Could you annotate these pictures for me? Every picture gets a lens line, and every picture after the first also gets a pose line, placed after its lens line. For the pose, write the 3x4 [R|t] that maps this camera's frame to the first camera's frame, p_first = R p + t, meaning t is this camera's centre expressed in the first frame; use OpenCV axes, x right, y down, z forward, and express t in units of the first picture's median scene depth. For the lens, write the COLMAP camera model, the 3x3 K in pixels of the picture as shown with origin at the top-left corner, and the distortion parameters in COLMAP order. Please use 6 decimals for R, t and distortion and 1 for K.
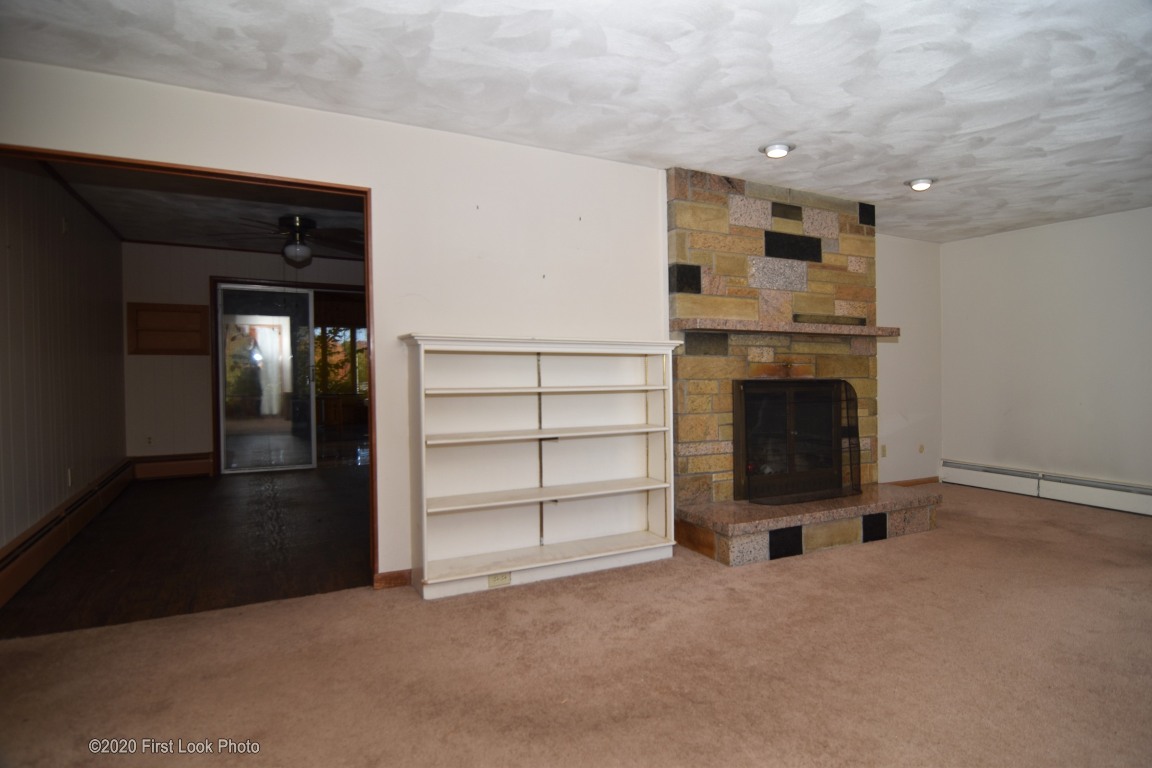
lens RADIAL K [[626.6, 0, 605.6], [0, 626.6, 362.8], [0, 0, 1]] dist [-0.008464, -0.008933]
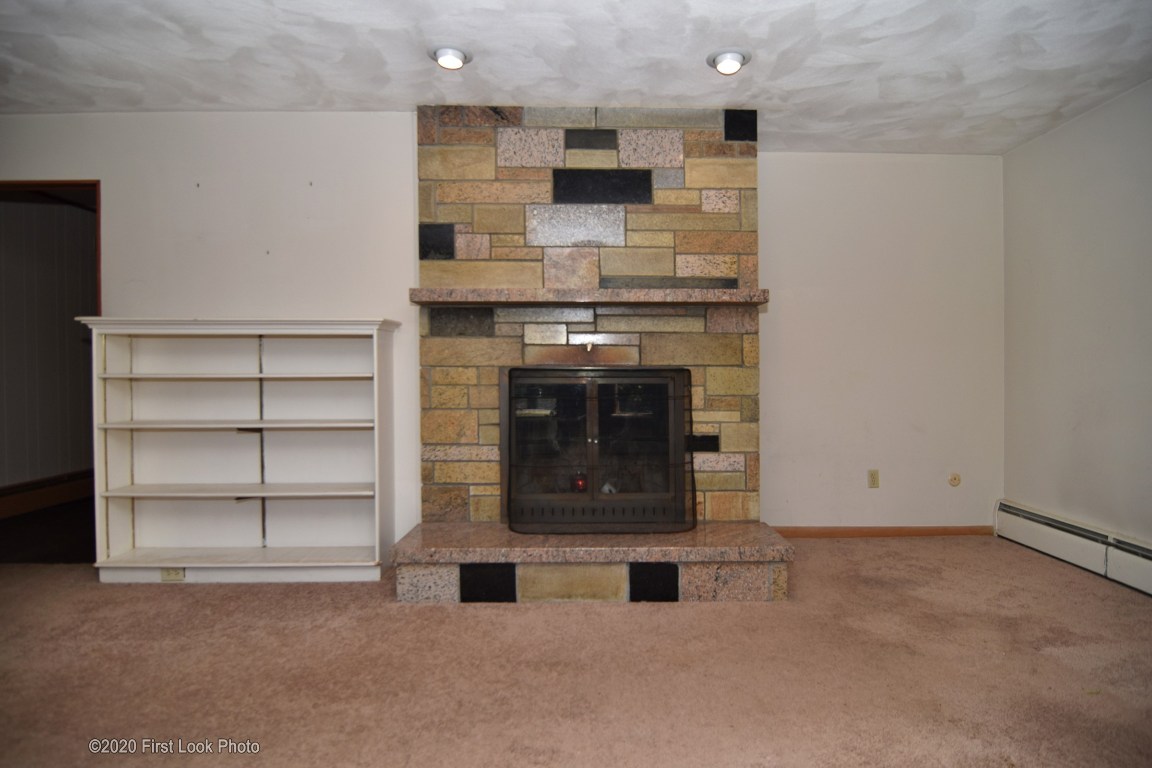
lens RADIAL K [[676.2, 0, 592.8], [0, 676.2, 371.5], [0, 0, 1]] dist [-0.013464, -0.000690]
pose [[0.891365, -0.000271, -0.453286, 0.695167], [0.005141, 0.999942, 0.009511, 0.025626], [0.453257, -0.010809, 0.891314, 0.310263]]
